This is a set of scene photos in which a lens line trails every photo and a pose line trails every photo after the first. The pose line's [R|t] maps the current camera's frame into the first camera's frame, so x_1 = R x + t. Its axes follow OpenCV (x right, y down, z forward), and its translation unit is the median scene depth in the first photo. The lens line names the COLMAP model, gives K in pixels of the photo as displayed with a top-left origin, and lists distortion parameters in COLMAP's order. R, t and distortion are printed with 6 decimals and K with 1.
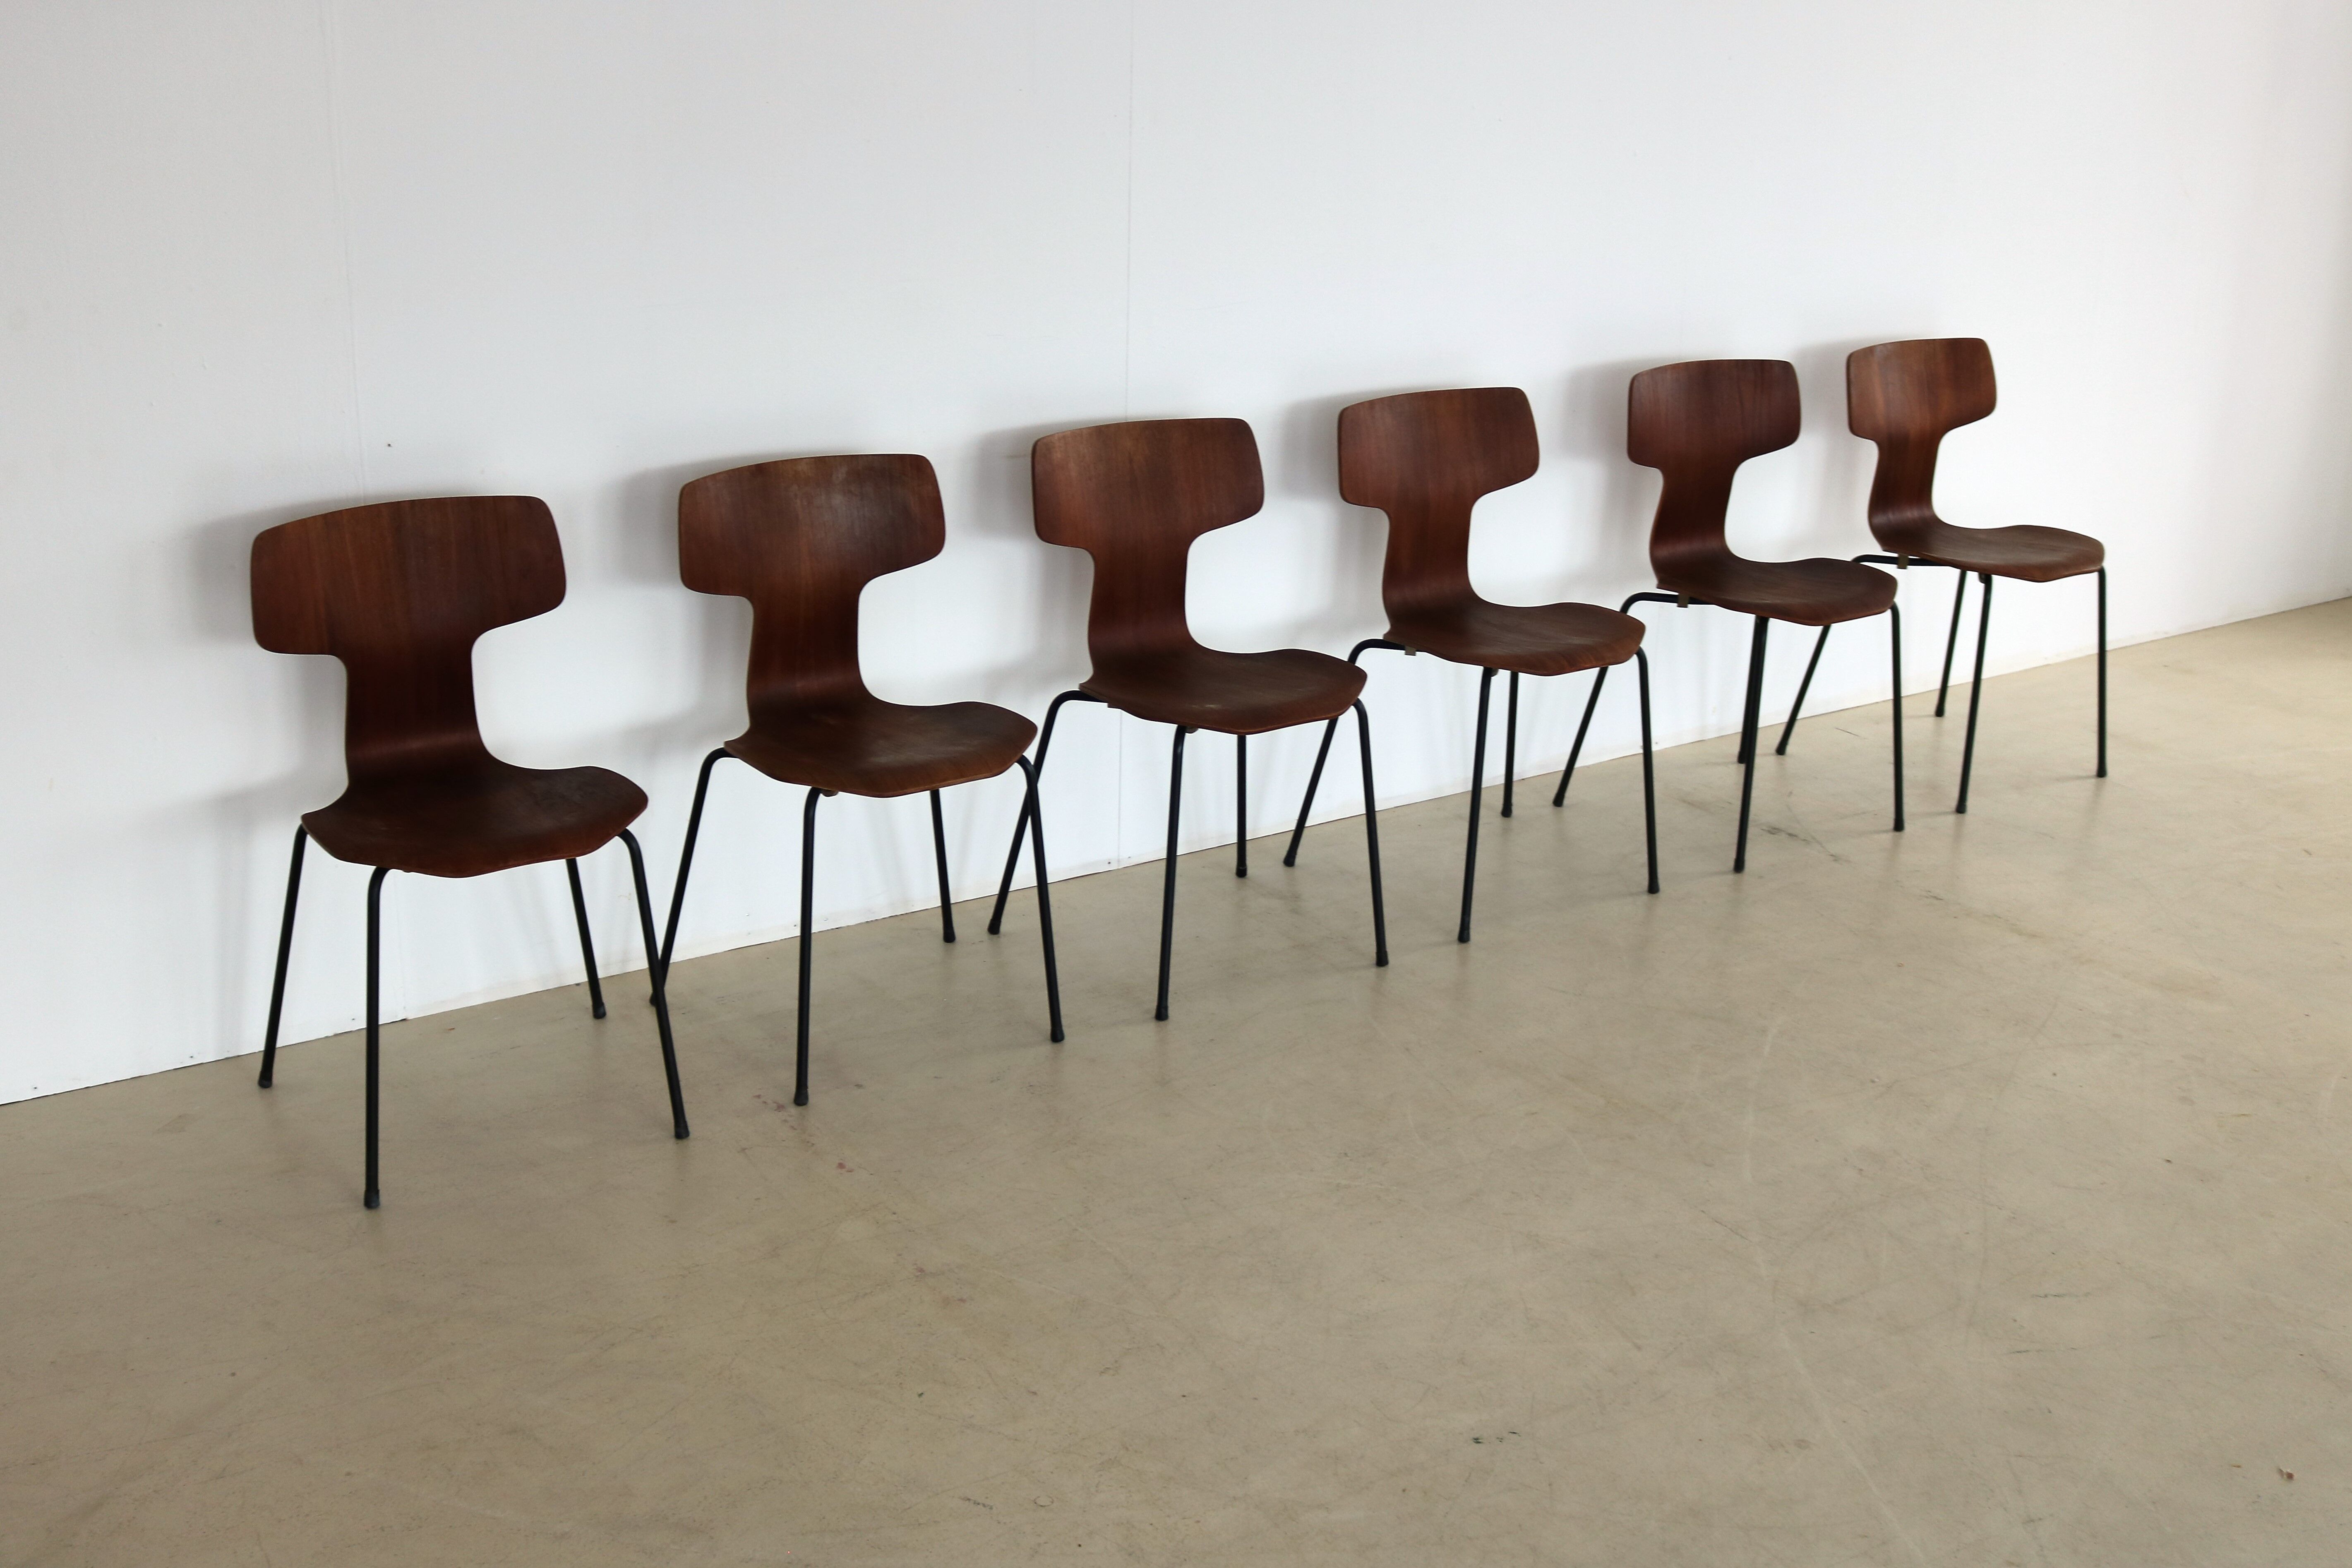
lens RADIAL K [[2640.3, 0, 1176.0], [0, 2640.3, 784.0], [0, 0, 1]] dist [-0.136679, 0.149665]
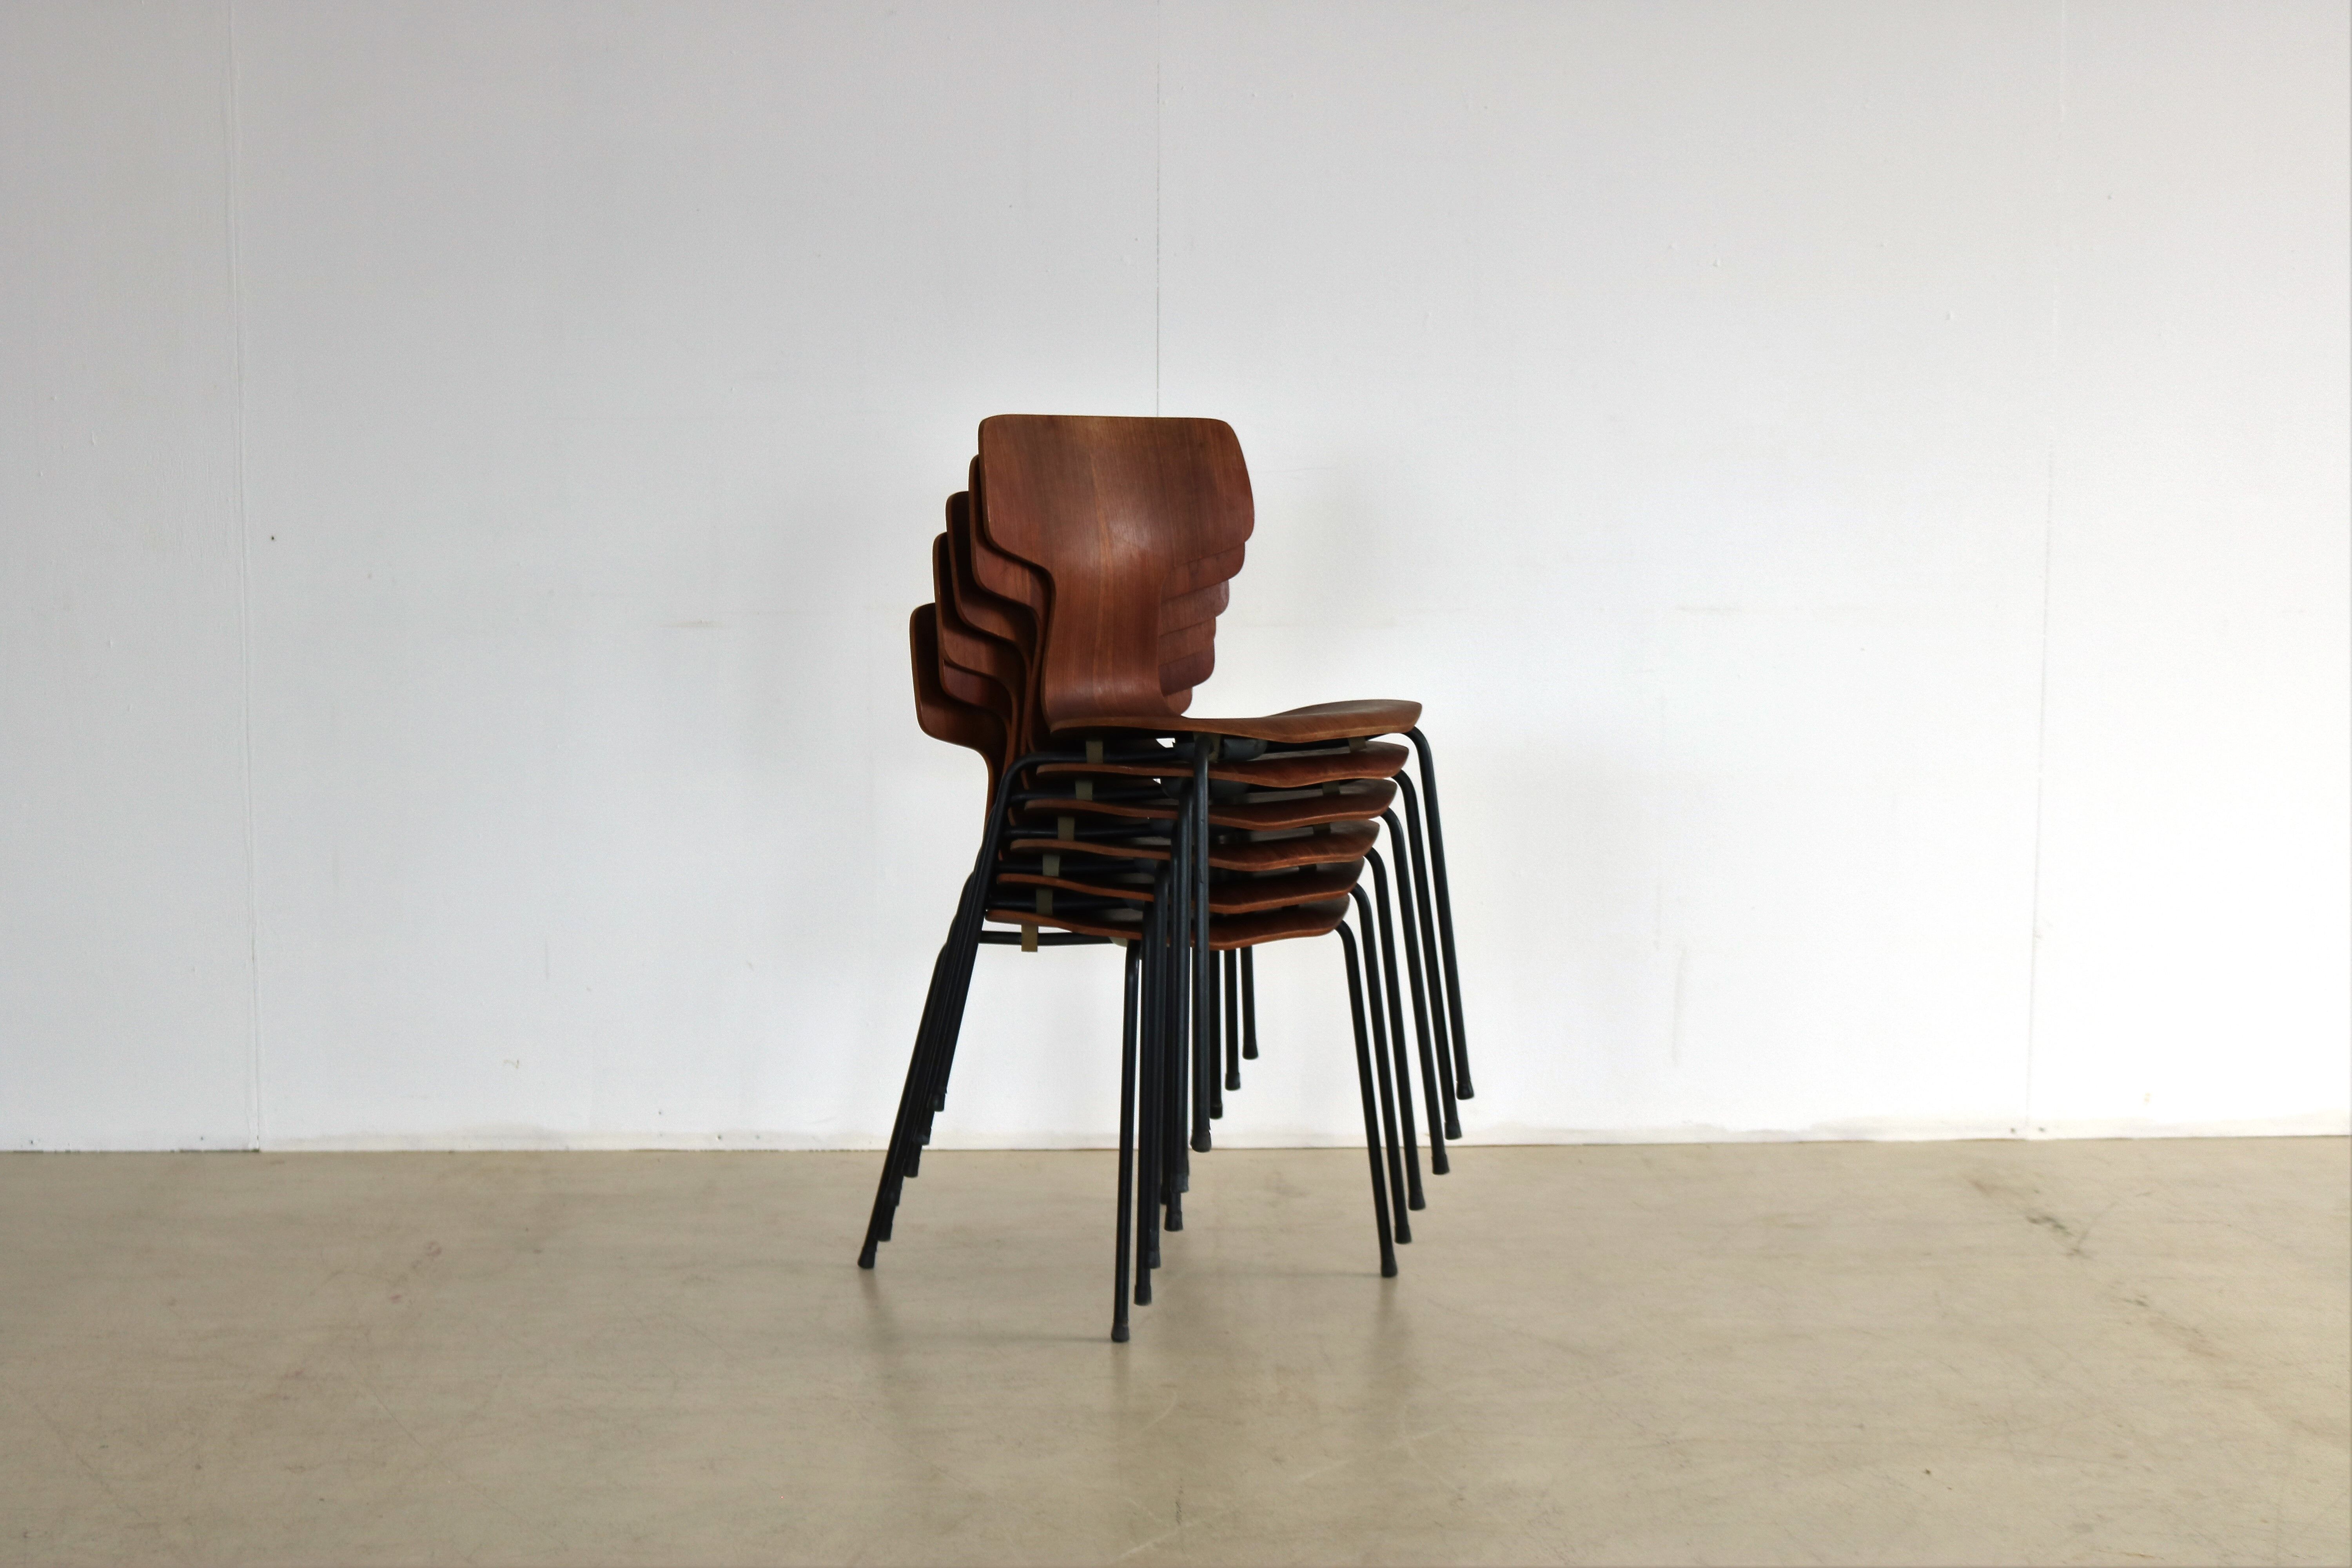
lens RADIAL K [[3186.7, 0, 1179.1], [0, 3186.7, 774.5], [0, 0, 1]] dist [-0.080354, 0.074395]
pose [[0.854000, 0.040011, -0.518732, 0.599501], [-0.154115, 0.971746, -0.178770, 0.115075], [0.496923, 0.232614, 0.836037, 0.183504]]
